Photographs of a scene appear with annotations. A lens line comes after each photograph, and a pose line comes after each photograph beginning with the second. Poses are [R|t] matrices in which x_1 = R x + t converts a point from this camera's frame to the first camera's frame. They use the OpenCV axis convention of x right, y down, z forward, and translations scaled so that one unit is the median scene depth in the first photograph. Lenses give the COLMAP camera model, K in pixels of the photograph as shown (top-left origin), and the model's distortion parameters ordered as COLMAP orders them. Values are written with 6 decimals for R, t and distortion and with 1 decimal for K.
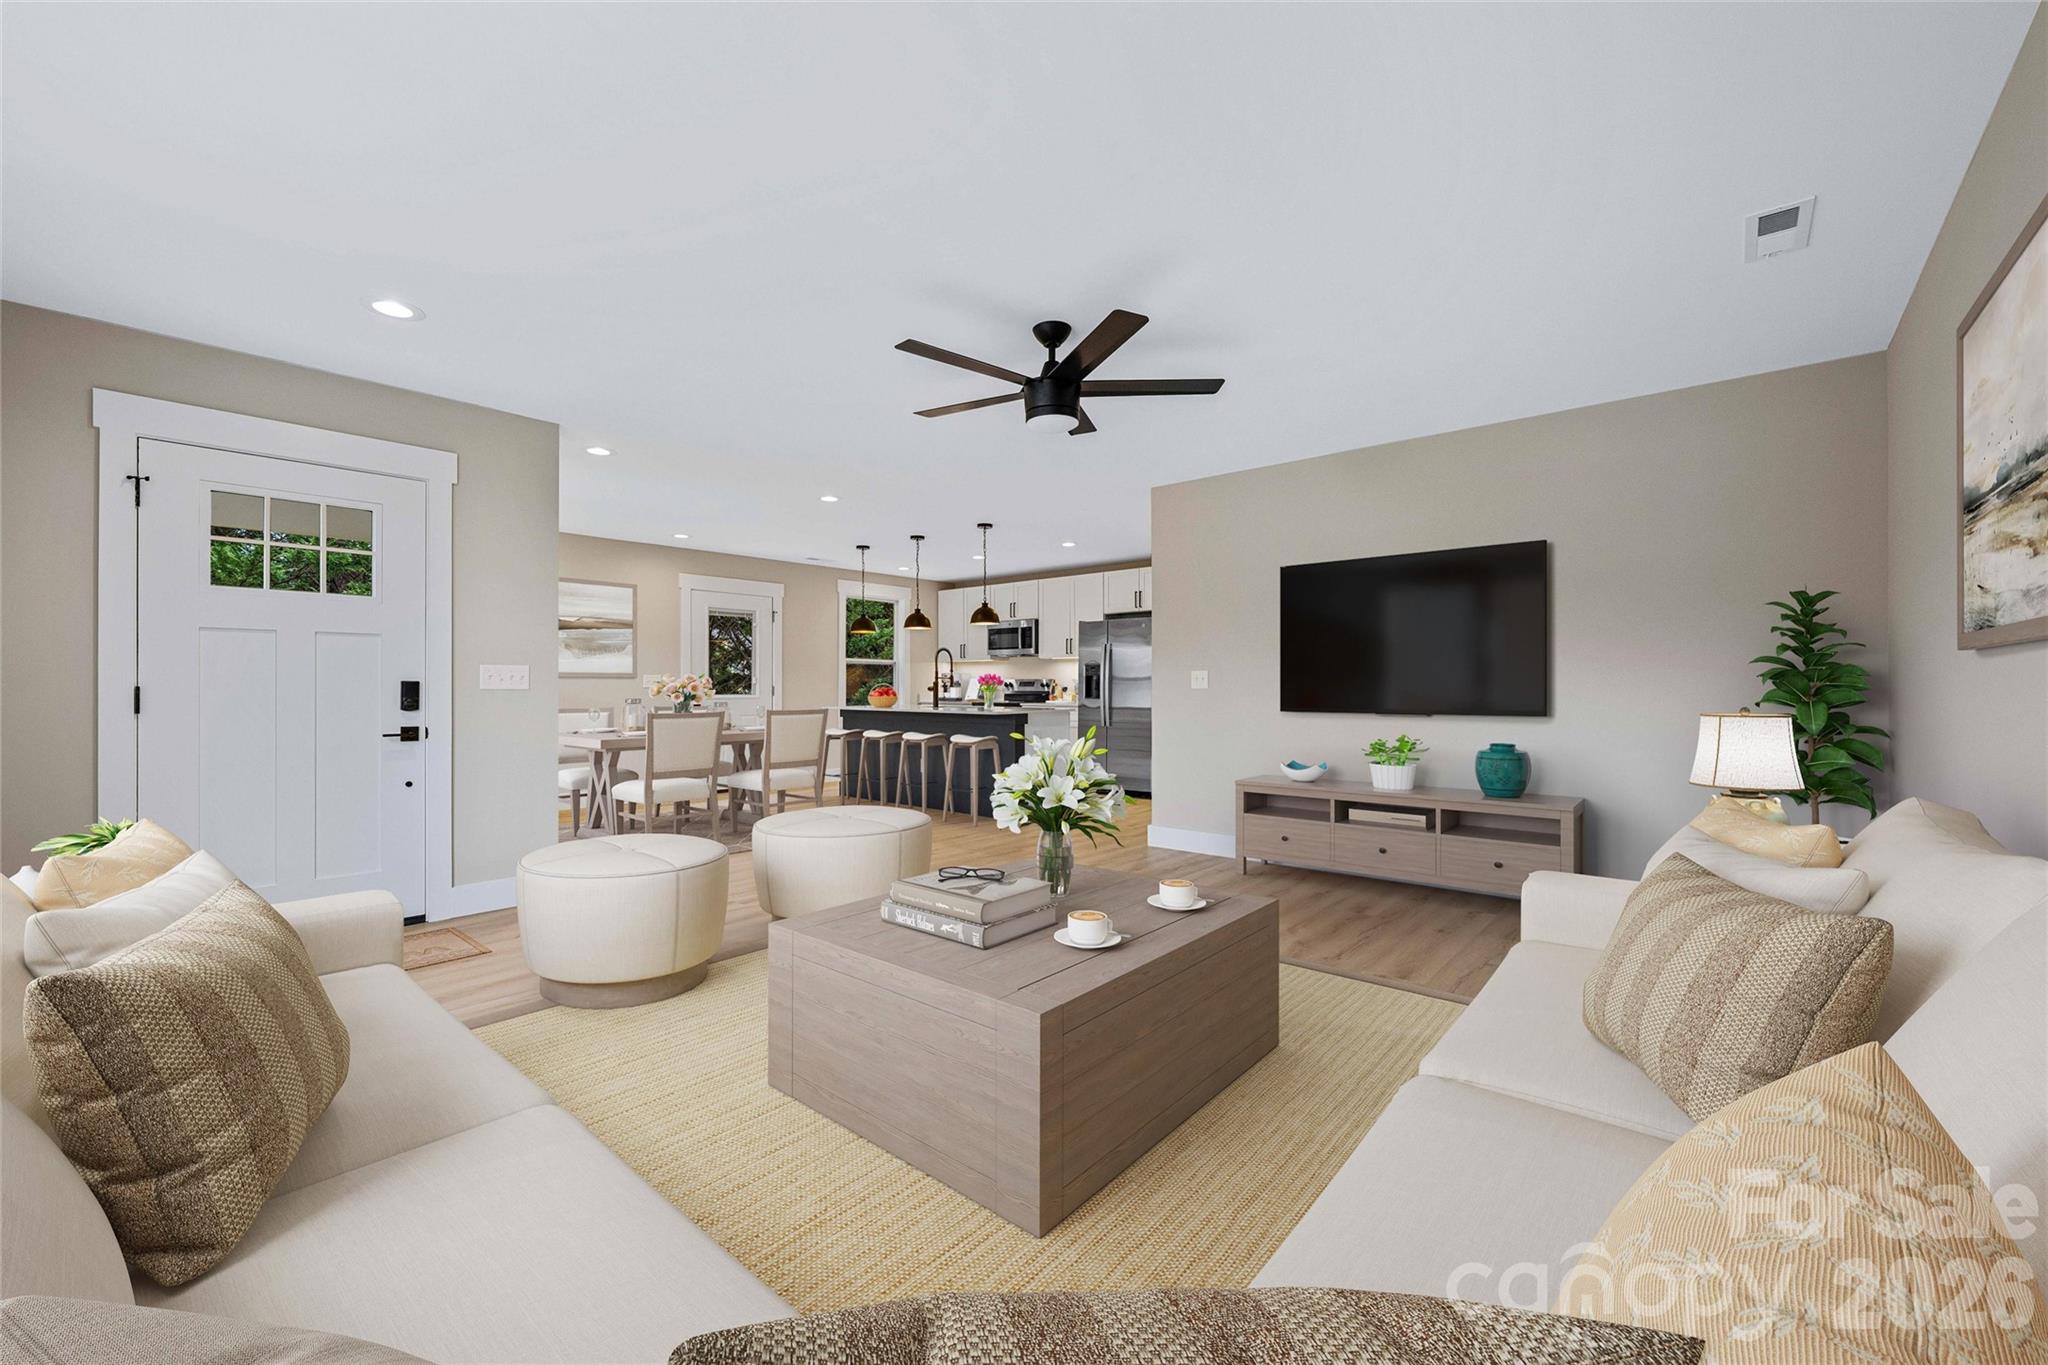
lens RADIAL K [[802.2, 0, 1018.8], [0, 802.2, 686.5], [0, 0, 1]] dist [-0.000196, -0.000219]
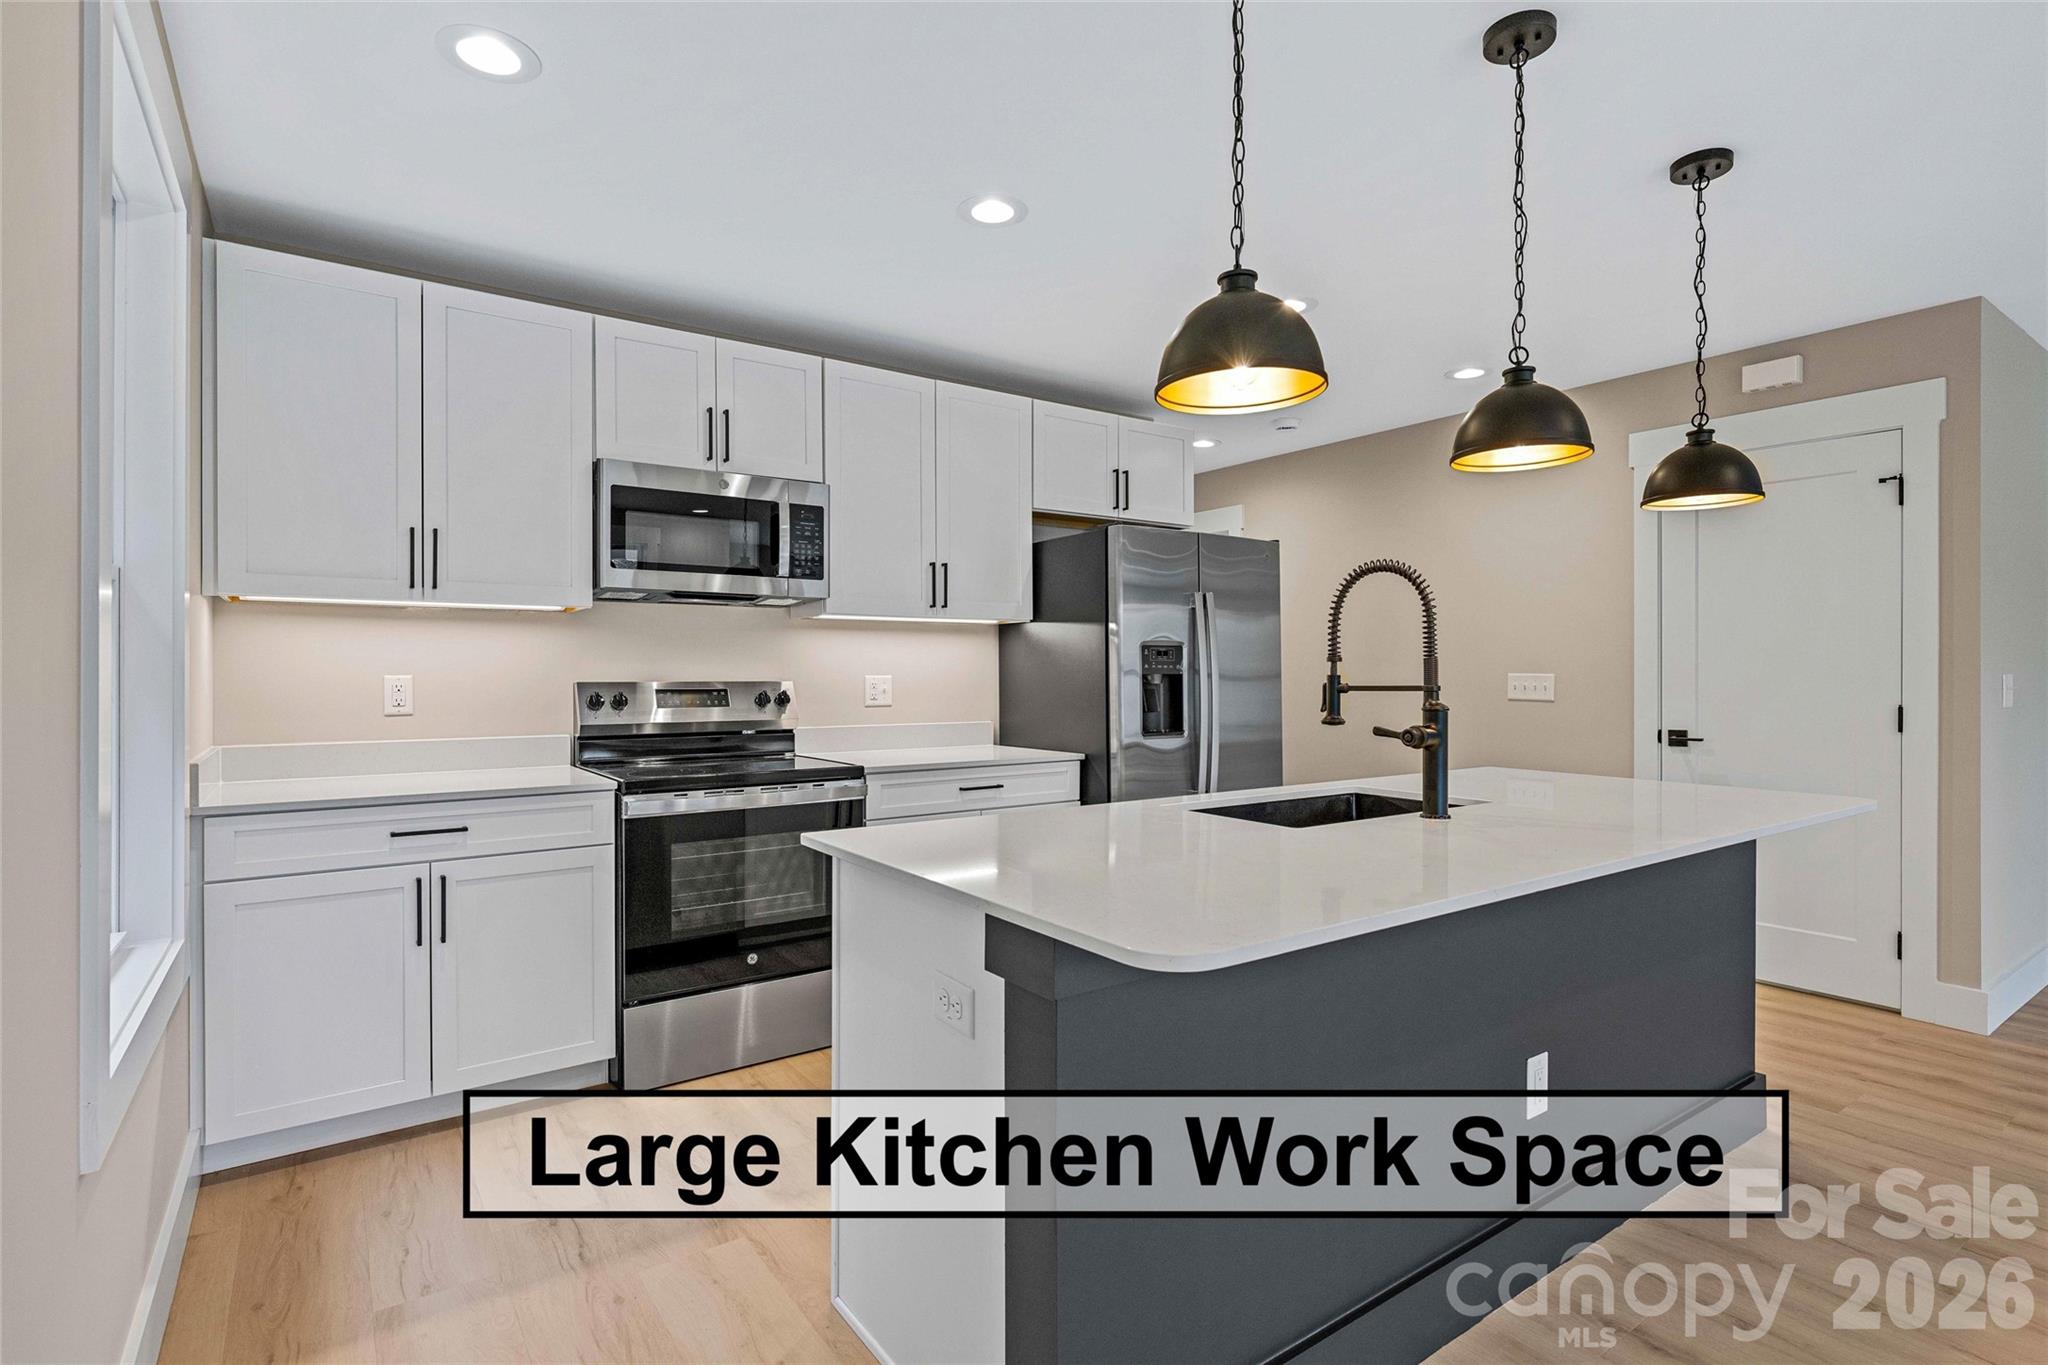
lens RADIAL K [[979.7, 0, 1027.3], [0, 979.7, 673.8], [0, 0, 1]] dist [-0.005023, -0.000356]
pose [[0.227854, -0.002167, 0.973693, -0.352899], [-0.001681, 0.999995, 0.002619, -0.014695], [-0.973694, -0.002234, 0.227849, 0.920206]]
